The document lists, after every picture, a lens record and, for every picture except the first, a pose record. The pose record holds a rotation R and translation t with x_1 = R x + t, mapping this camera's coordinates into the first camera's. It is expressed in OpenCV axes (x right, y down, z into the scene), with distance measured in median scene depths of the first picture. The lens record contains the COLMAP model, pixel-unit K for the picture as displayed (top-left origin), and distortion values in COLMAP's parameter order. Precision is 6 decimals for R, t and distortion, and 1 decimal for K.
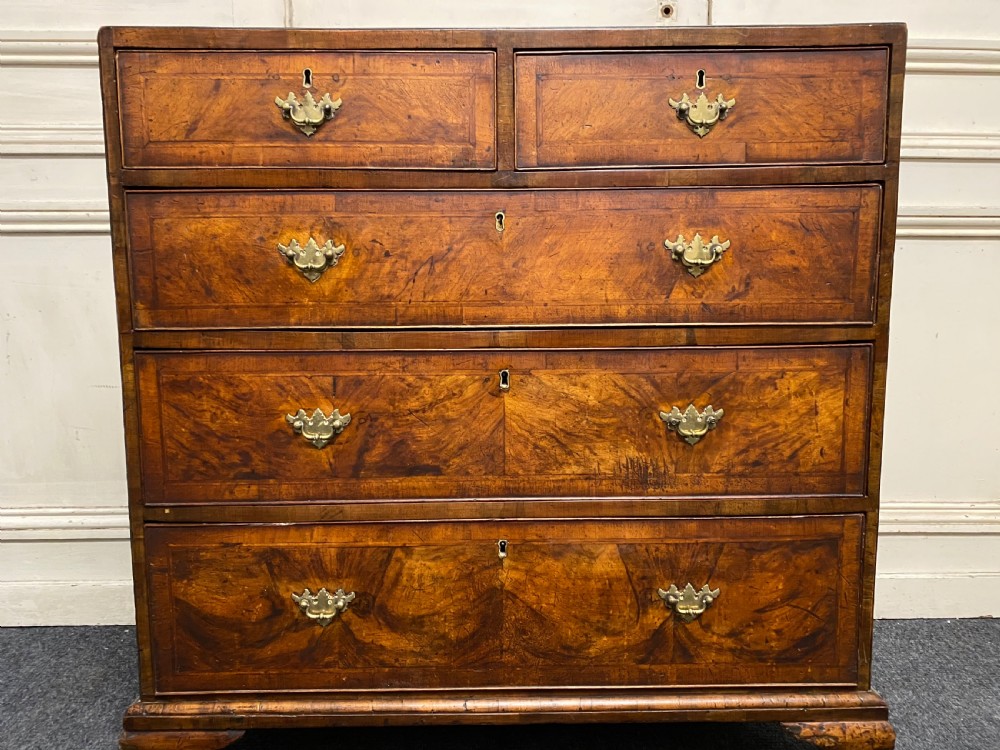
lens RADIAL K [[773.8, 0, 490.2], [0, 773.8, 370.1], [0, 0, 1]] dist [0.008936, 0.000248]
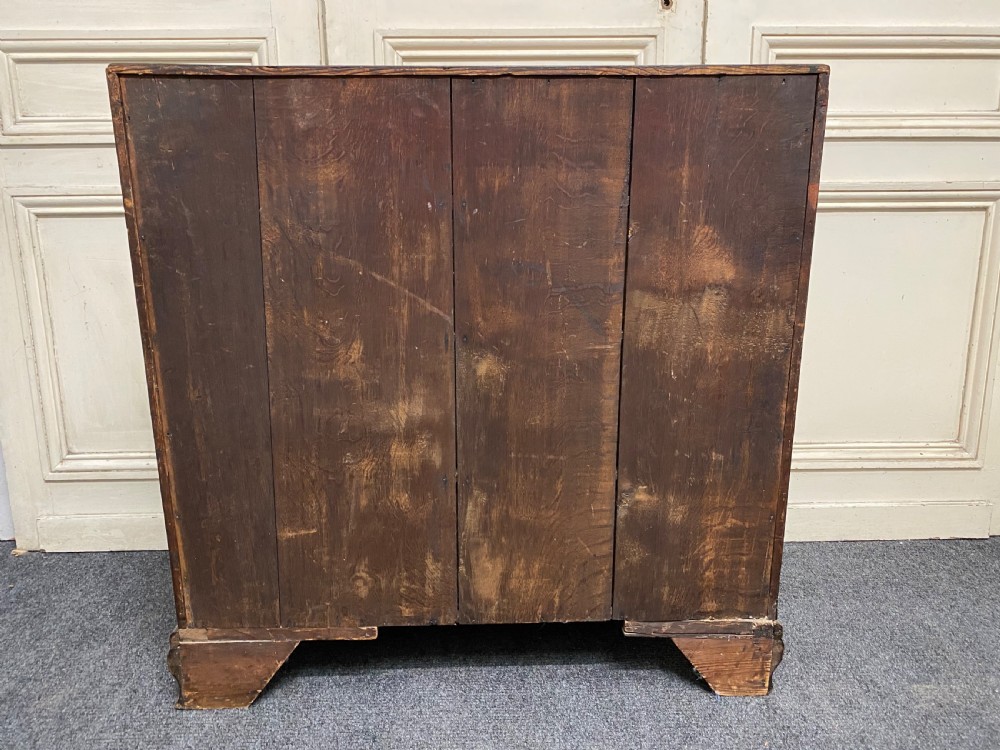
lens RADIAL K [[773.8, 0, 499.8], [0, 773.8, 372.9], [0, 0, 1]] dist [0.008936, 0.000248]
pose [[0.999801, -0.012858, 0.015221, -0.054699], [0.011179, 0.994338, 0.105673, -0.096604], [-0.016494, -0.105482, 0.994284, -0.241212]]
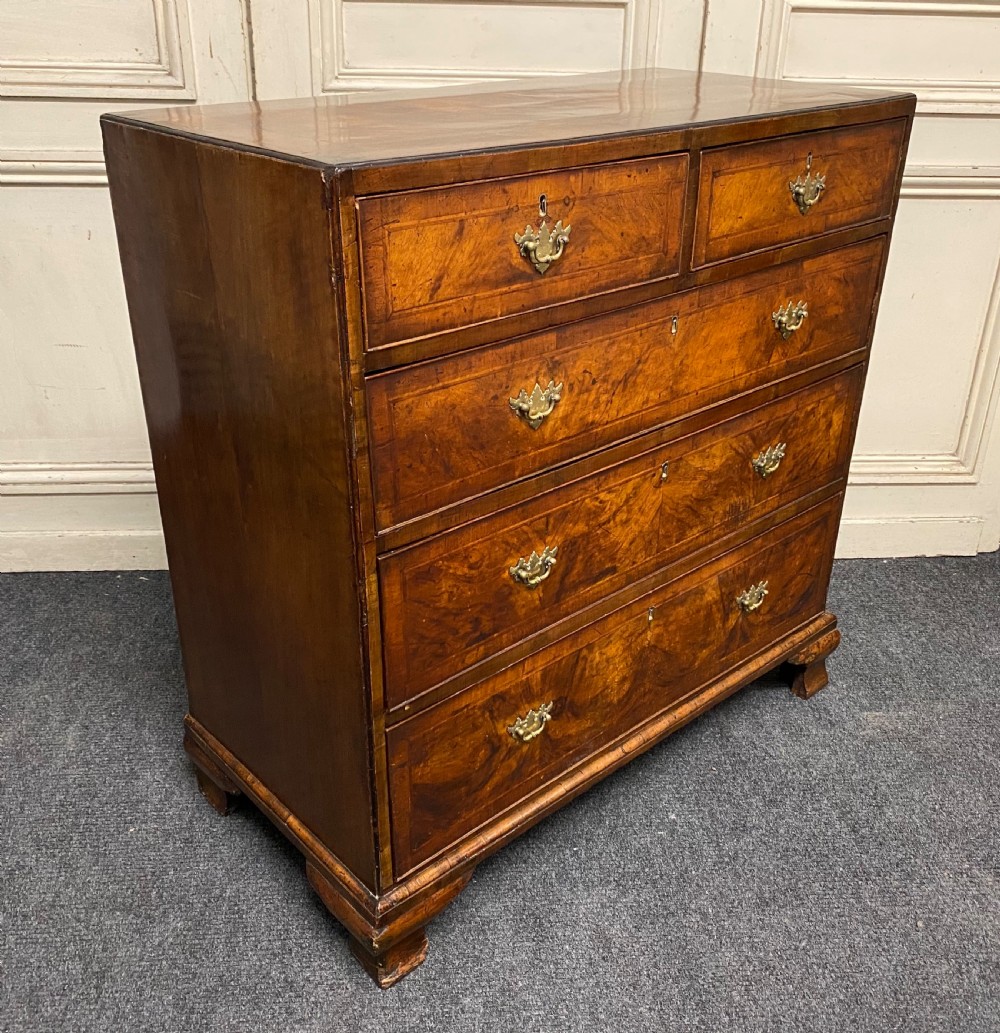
lens RADIAL K [[1063.7, 0, 497.0], [0, 1063.7, 517.6], [0, 0, 1]] dist [0.009414, 0.000000]
pose [[0.996693, -0.015160, 0.079827, -0.122527], [-0.012483, 0.942211, 0.334786, -0.367395], [-0.080290, -0.334676, 0.938907, -0.589467]]
